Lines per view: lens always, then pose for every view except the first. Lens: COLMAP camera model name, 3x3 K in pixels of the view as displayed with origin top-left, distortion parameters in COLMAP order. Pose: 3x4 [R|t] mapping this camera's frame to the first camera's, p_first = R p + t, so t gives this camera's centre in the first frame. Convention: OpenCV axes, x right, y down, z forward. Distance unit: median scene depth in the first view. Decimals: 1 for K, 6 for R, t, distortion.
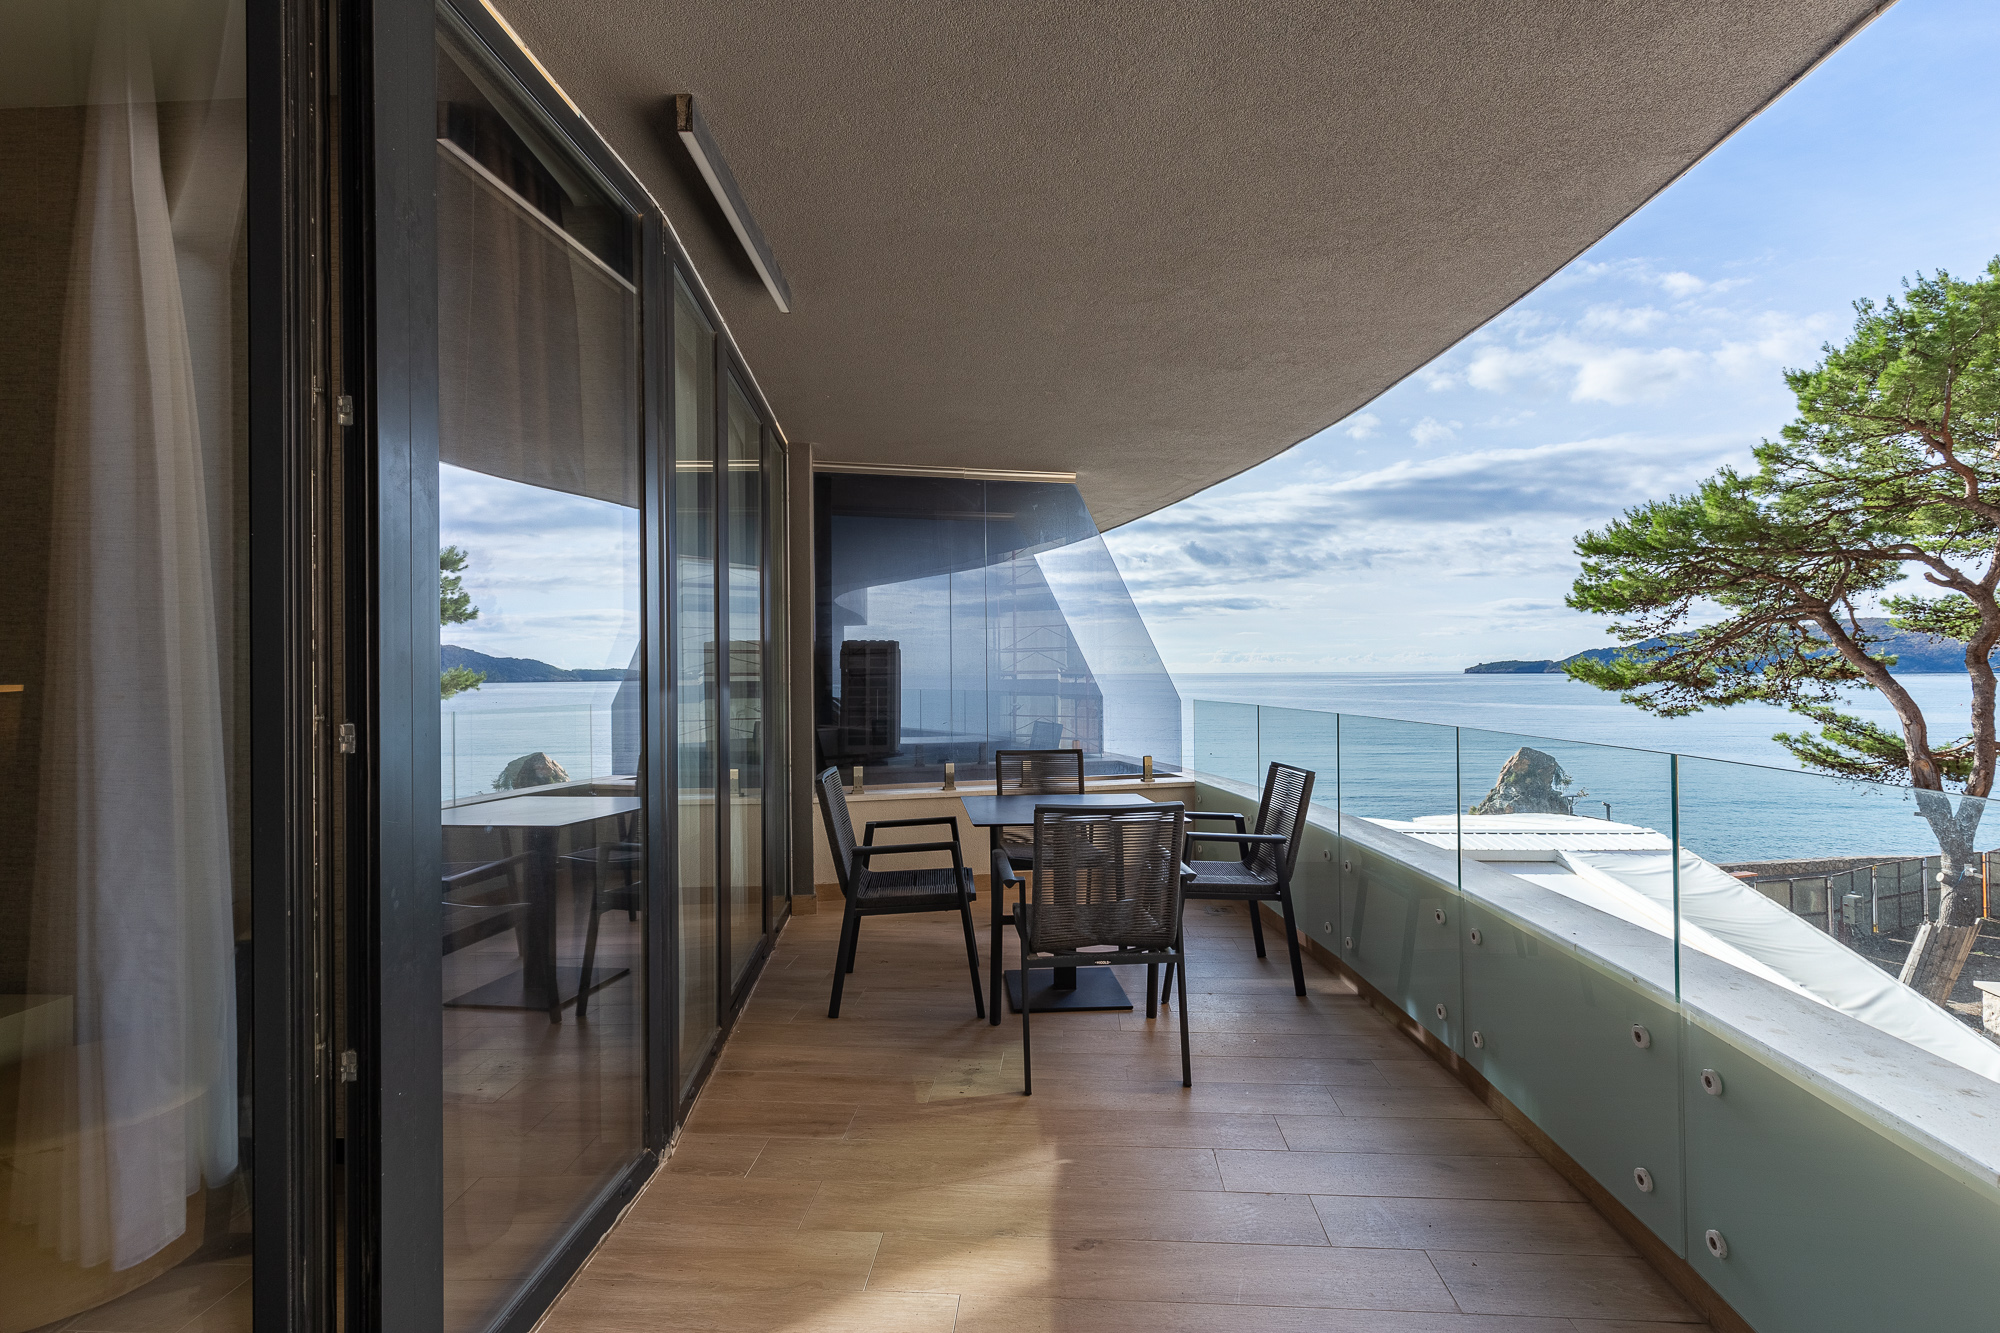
lens RADIAL K [[912.0, 0, 1002.7], [0, 912.0, 673.9], [0, 0, 1]] dist [0.002574, 0.001223]
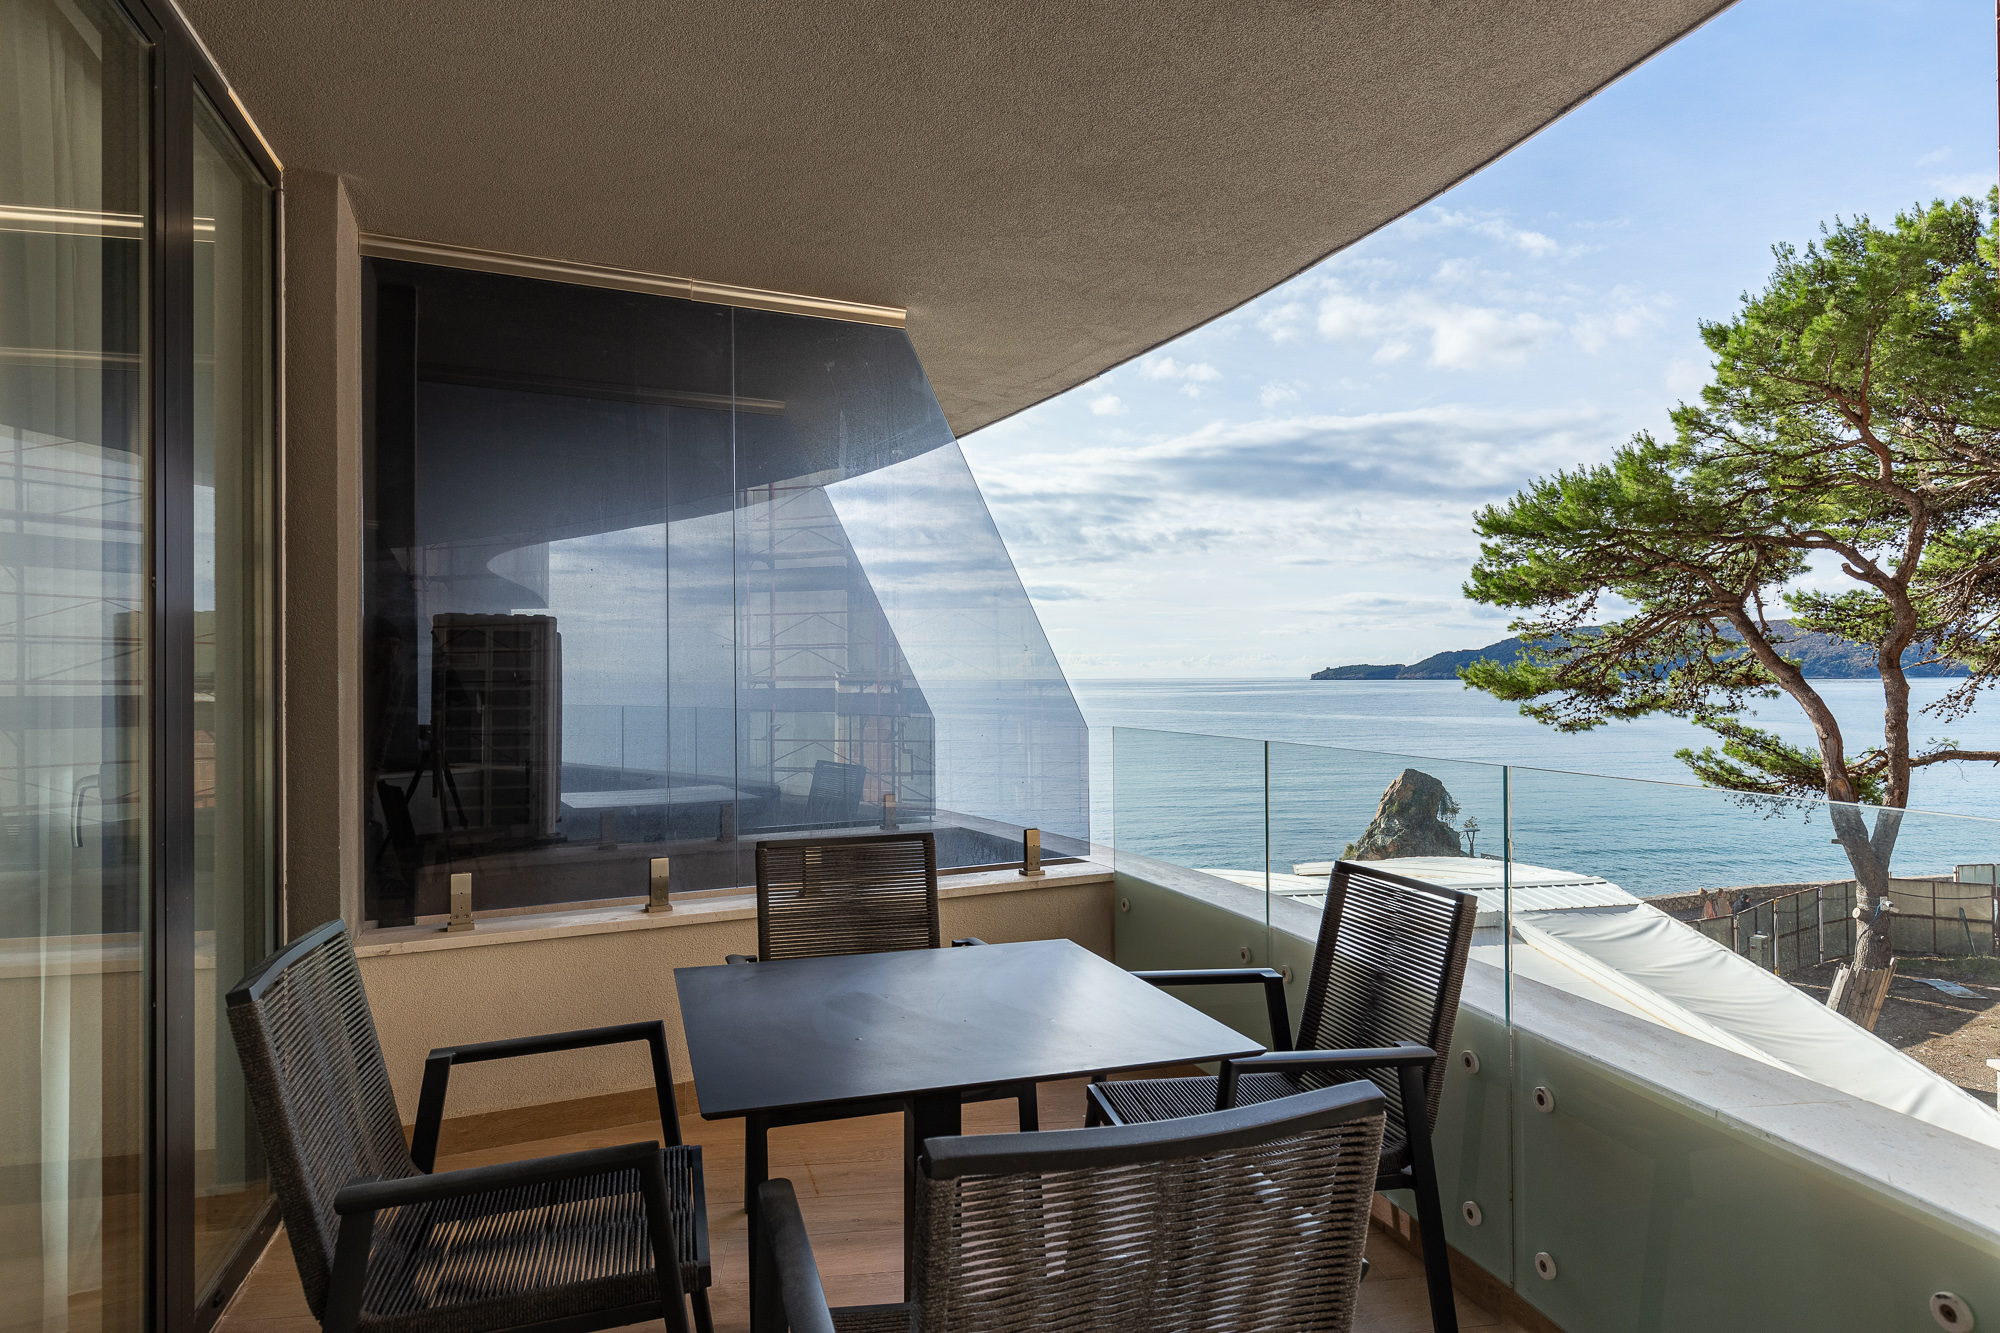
lens RADIAL K [[1135.3, 0, 1010.7], [0, 1135.3, 666.0], [0, 0, 1]] dist [0.012455, -0.003816]
pose [[0.974871, 0.002257, 0.222761, -0.003063], [0.000529, 0.999922, -0.012447, -0.000171], [-0.222771, 0.012252, 0.974794, 0.113143]]
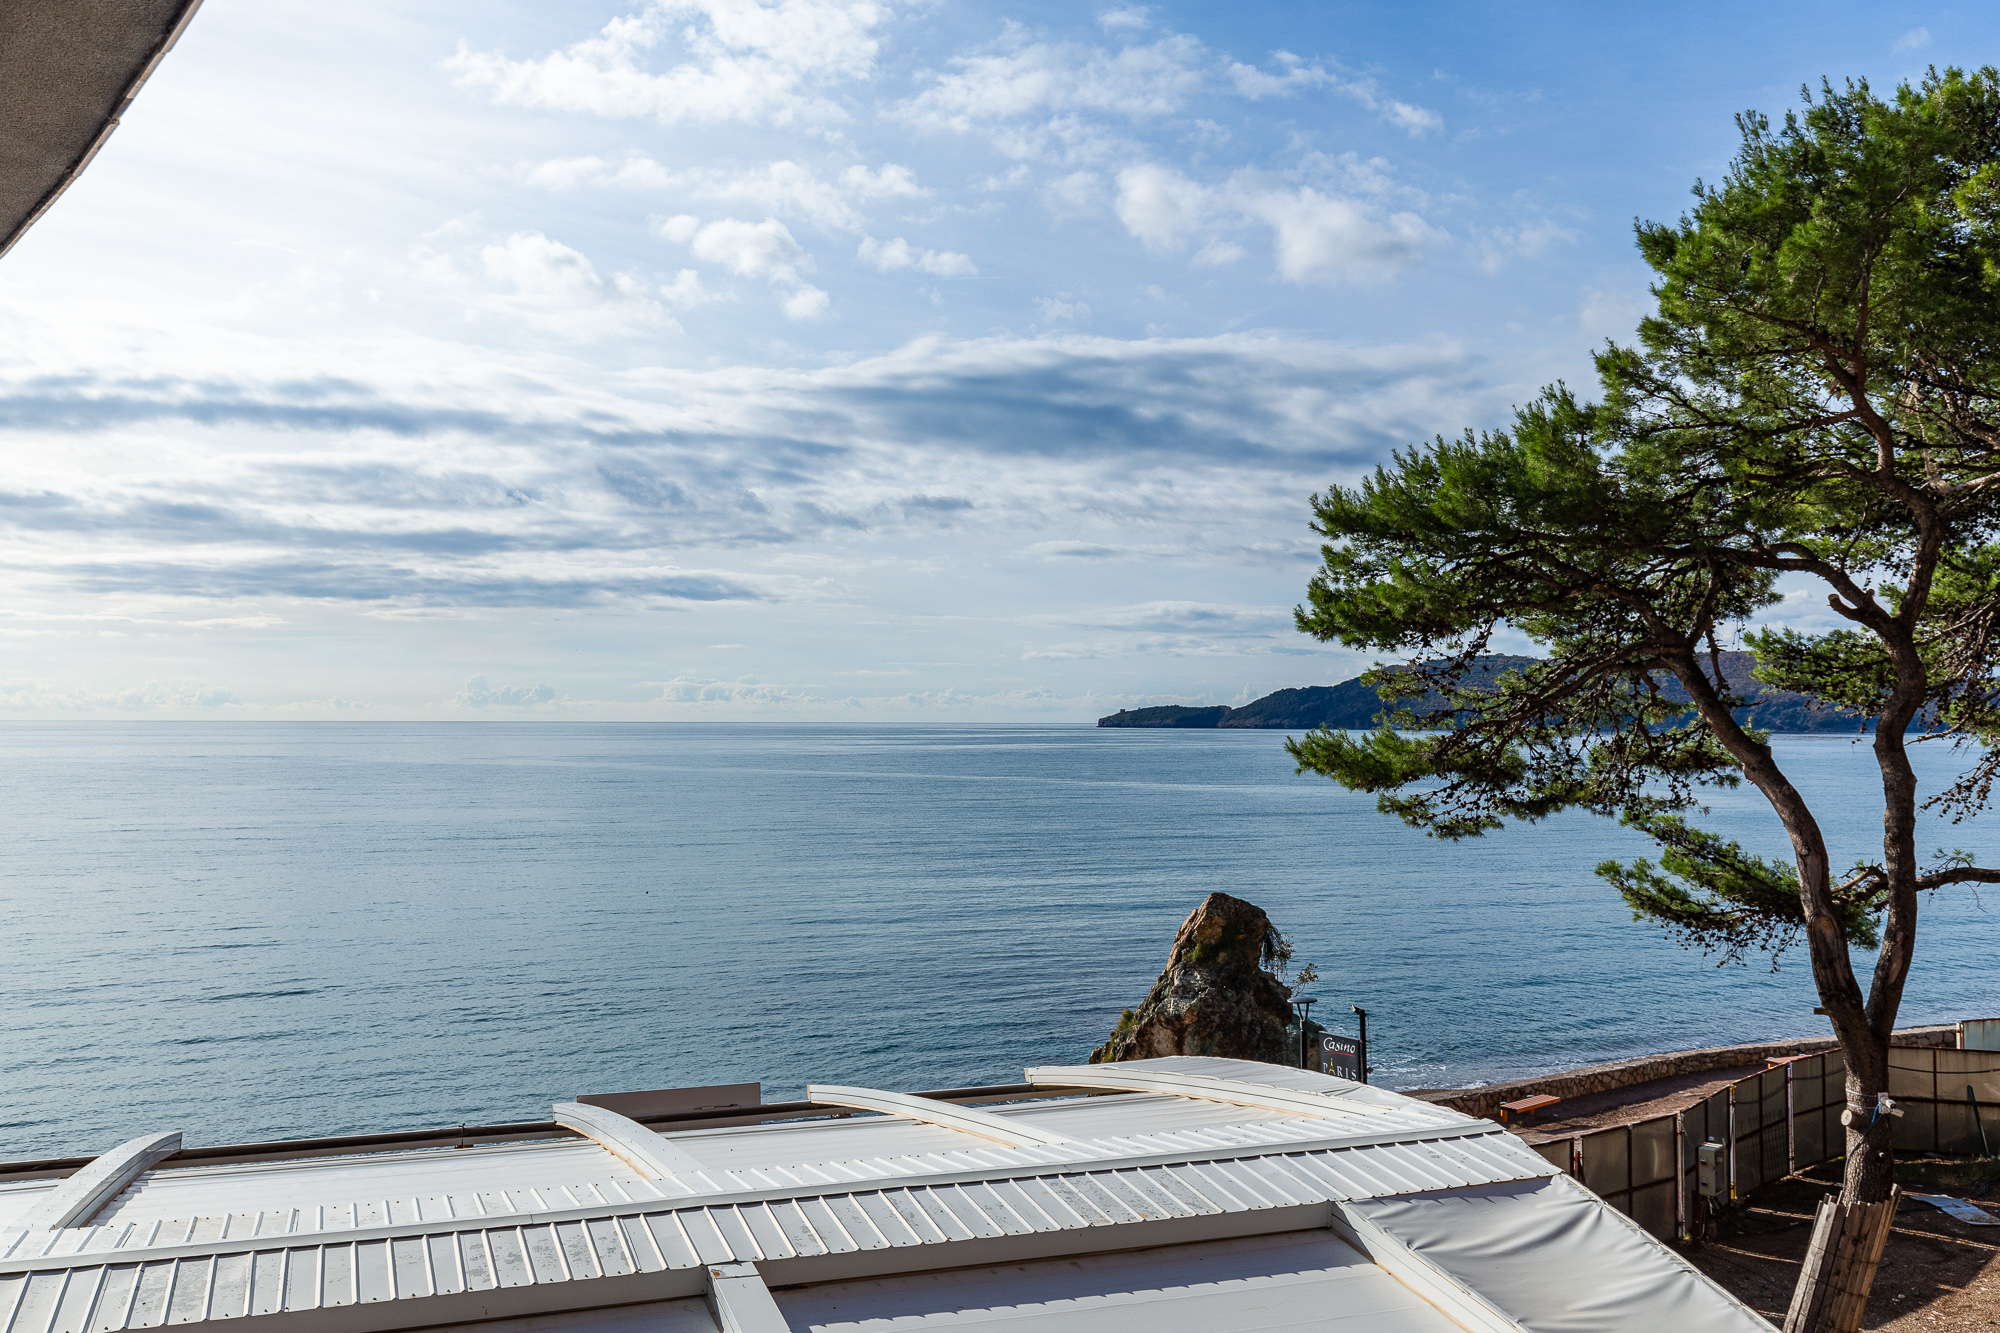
lens RADIAL K [[1681.5, 0, 1020.6], [0, 1681.5, 644.9], [0, 0, 1]] dist [0.030569, -0.010238]
pose [[0.909281, 0.027230, 0.415292, 0.088995], [-0.011383, 0.999111, -0.040587, -0.027378], [-0.416028, 0.032178, 0.908782, 0.222517]]
